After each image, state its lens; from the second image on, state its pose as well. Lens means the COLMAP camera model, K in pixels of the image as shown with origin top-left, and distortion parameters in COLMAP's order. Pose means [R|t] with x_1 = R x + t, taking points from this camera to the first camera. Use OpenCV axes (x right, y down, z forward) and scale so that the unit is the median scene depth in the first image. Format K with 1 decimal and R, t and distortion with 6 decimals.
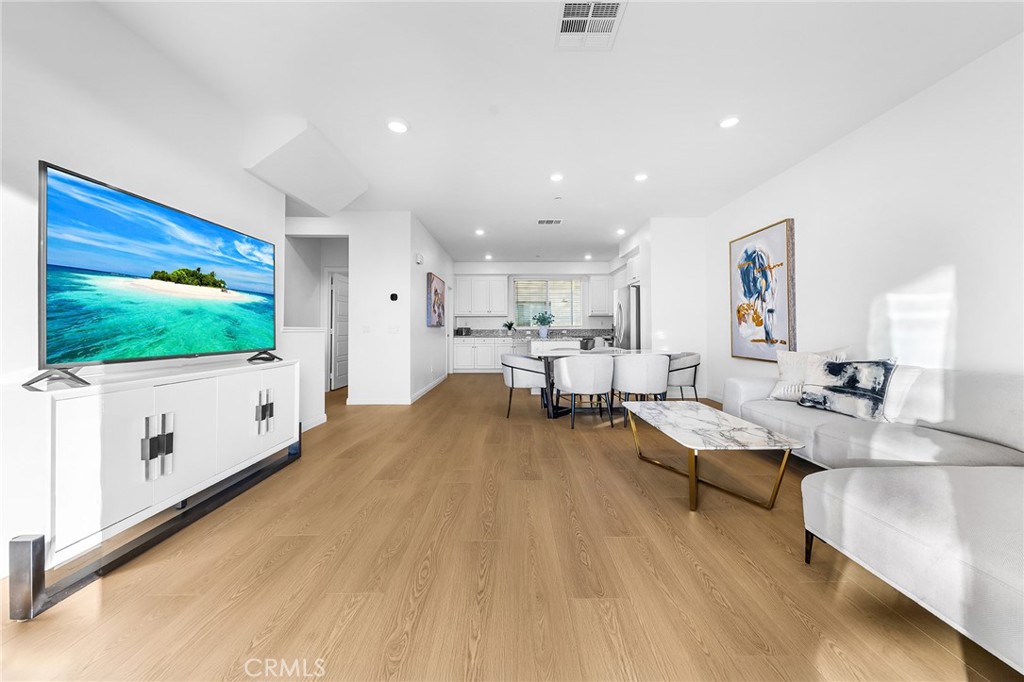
lens RADIAL K [[371.5, 0, 521.8], [0, 371.5, 321.9], [0, 0, 1]] dist [0.007314, -0.000048]
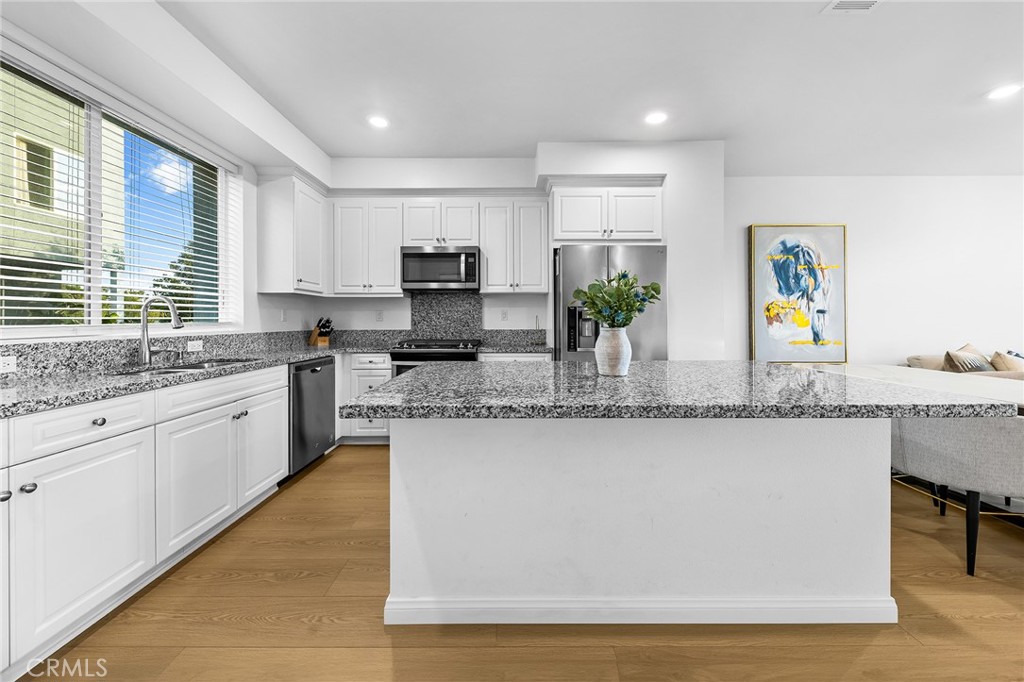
lens RADIAL K [[355.4, 0, 503.3], [0, 355.4, 318.9], [0, 0, 1]] dist [0.004170, -0.000119]
pose [[0.032035, 0.009165, 0.999445, -0.275429], [-0.018512, 0.999792, -0.008575, 0.012938], [-0.999315, -0.018227, 0.032198, 1.672328]]
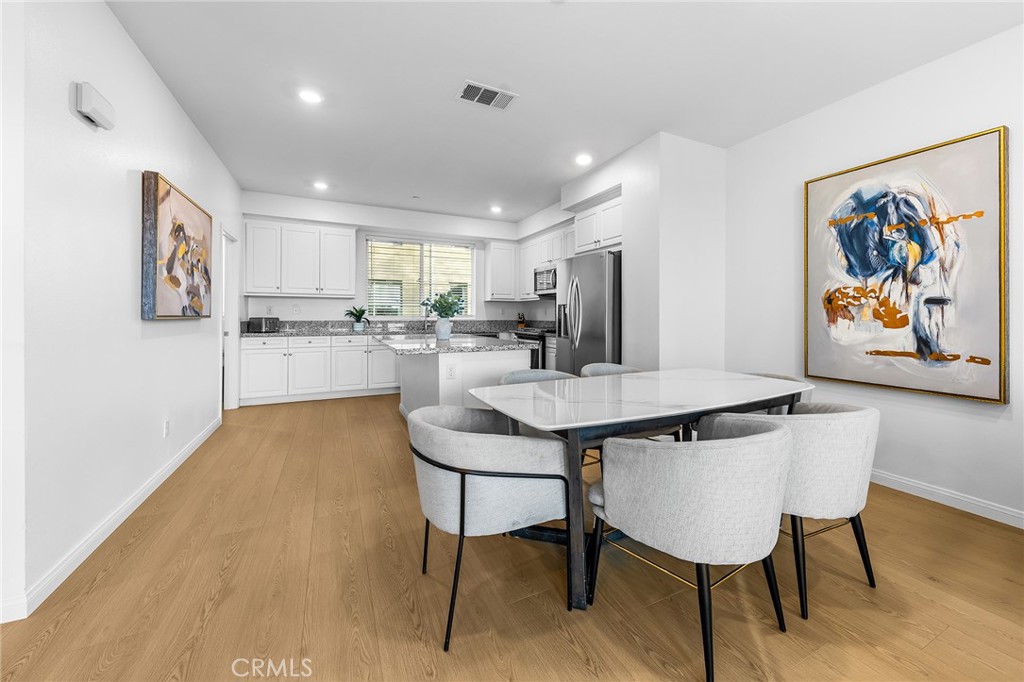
lens RADIAL K [[393.3, 0, 535.4], [0, 393.3, 314.1], [0, 0, 1]] dist [0.002890, -0.000234]
pose [[0.901641, 0.008380, 0.432404, -0.104480], [-0.016408, 0.999755, 0.014837, -0.008422], [-0.432174, -0.020473, 0.901558, 0.677859]]
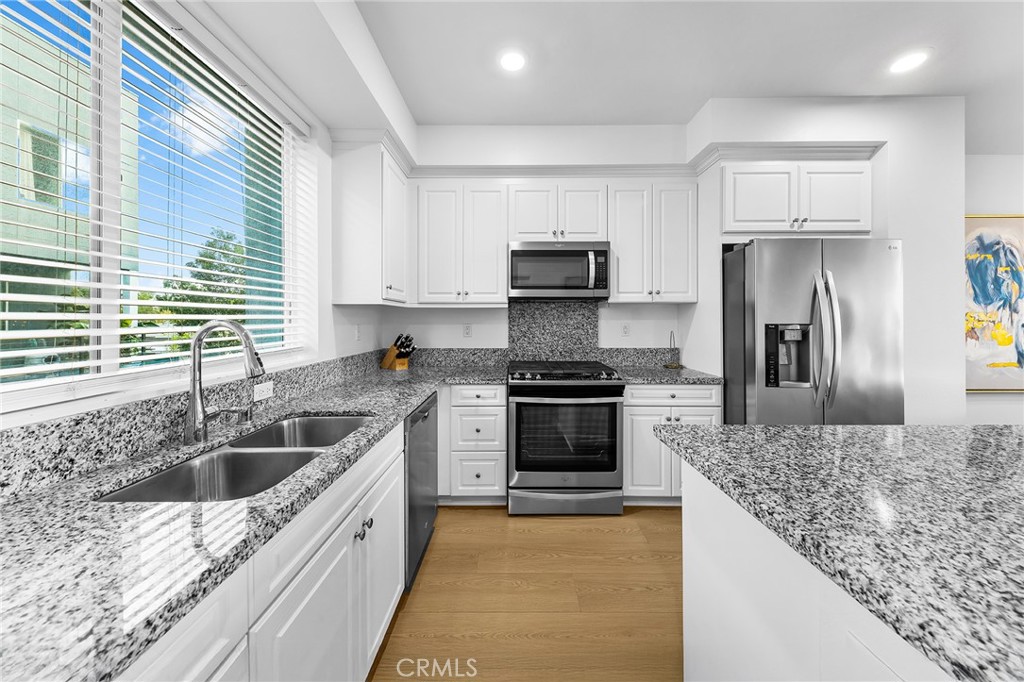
lens RADIAL K [[345.7, 0, 503.7], [0, 345.7, 320.2], [0, 0, 1]] dist [0.005166, -0.000265]
pose [[0.033367, 0.005421, 0.999428, -0.084284], [-0.020070, 0.999787, -0.004752, -0.014159], [-0.999242, -0.019900, 0.033468, 1.907517]]
